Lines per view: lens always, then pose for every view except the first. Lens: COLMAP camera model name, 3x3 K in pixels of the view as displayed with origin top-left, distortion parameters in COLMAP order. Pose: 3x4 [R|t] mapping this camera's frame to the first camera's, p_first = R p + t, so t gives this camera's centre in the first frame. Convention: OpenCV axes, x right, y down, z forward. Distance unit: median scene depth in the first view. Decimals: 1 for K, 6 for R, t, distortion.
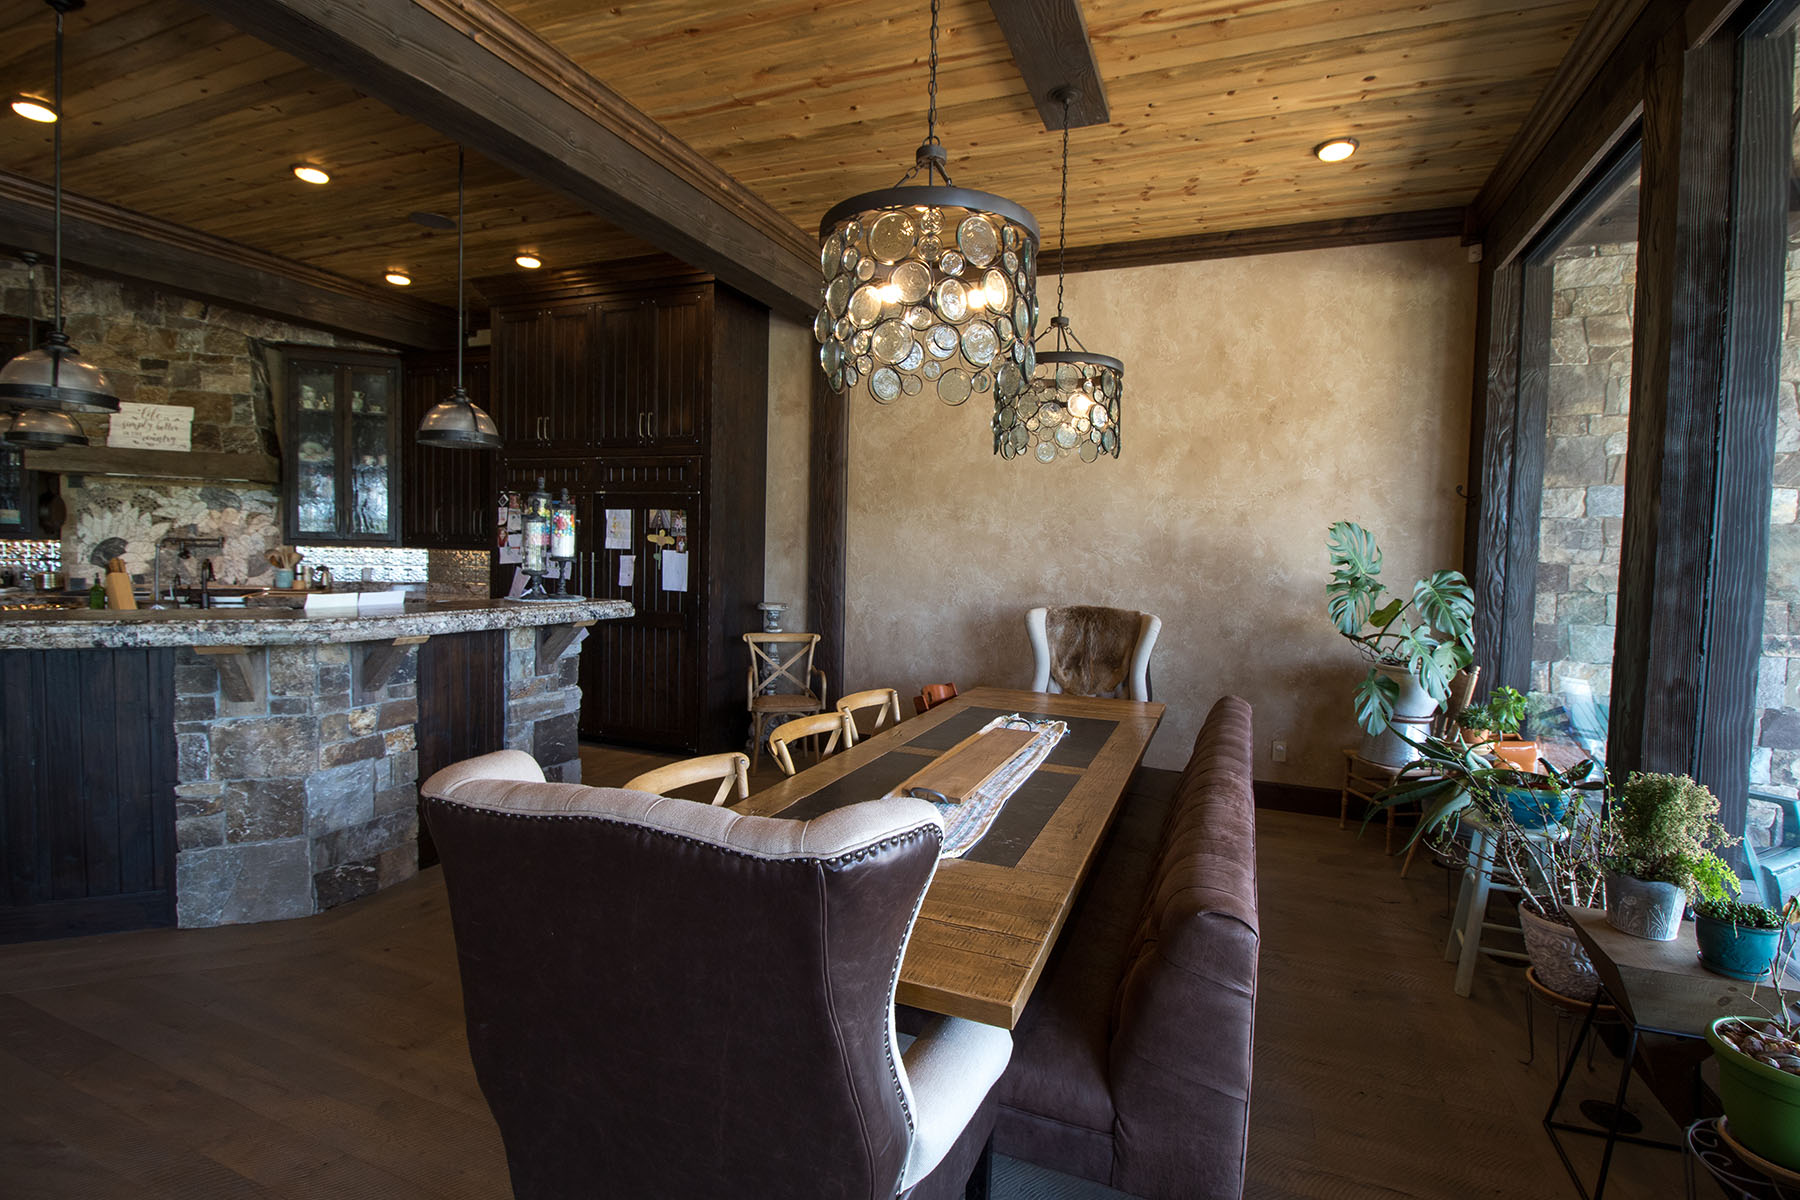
lens RADIAL K [[828.8, 0, 912.2], [0, 828.8, 588.1], [0, 0, 1]] dist [0.002158, -0.013840]
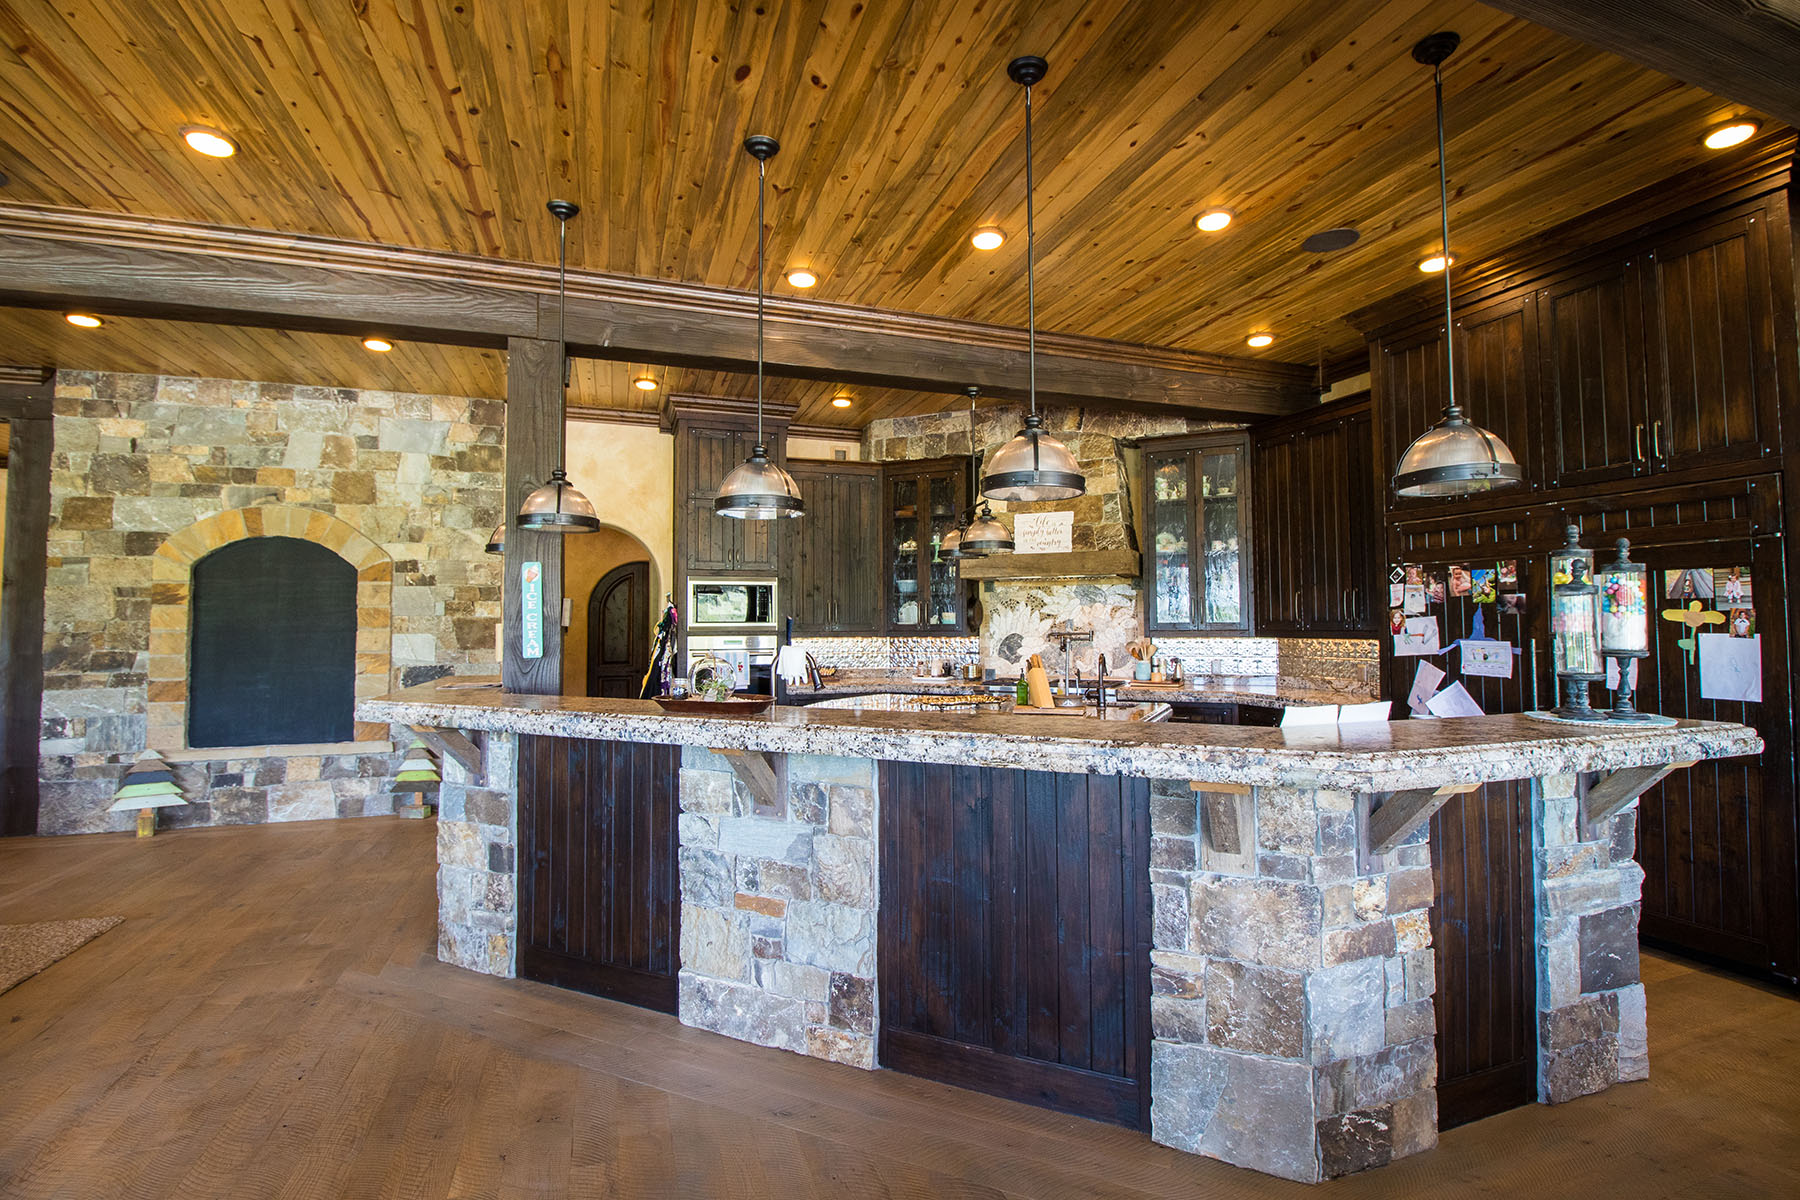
lens RADIAL K [[828.8, 0, 912.2], [0, 828.8, 588.1], [0, 0, 1]] dist [0.002158, -0.013840]
pose [[0.660707, -0.064169, -0.747896, -0.304559], [-0.012506, 0.995260, -0.096440, -0.017499], [0.750540, 0.073072, 0.656773, 0.199189]]
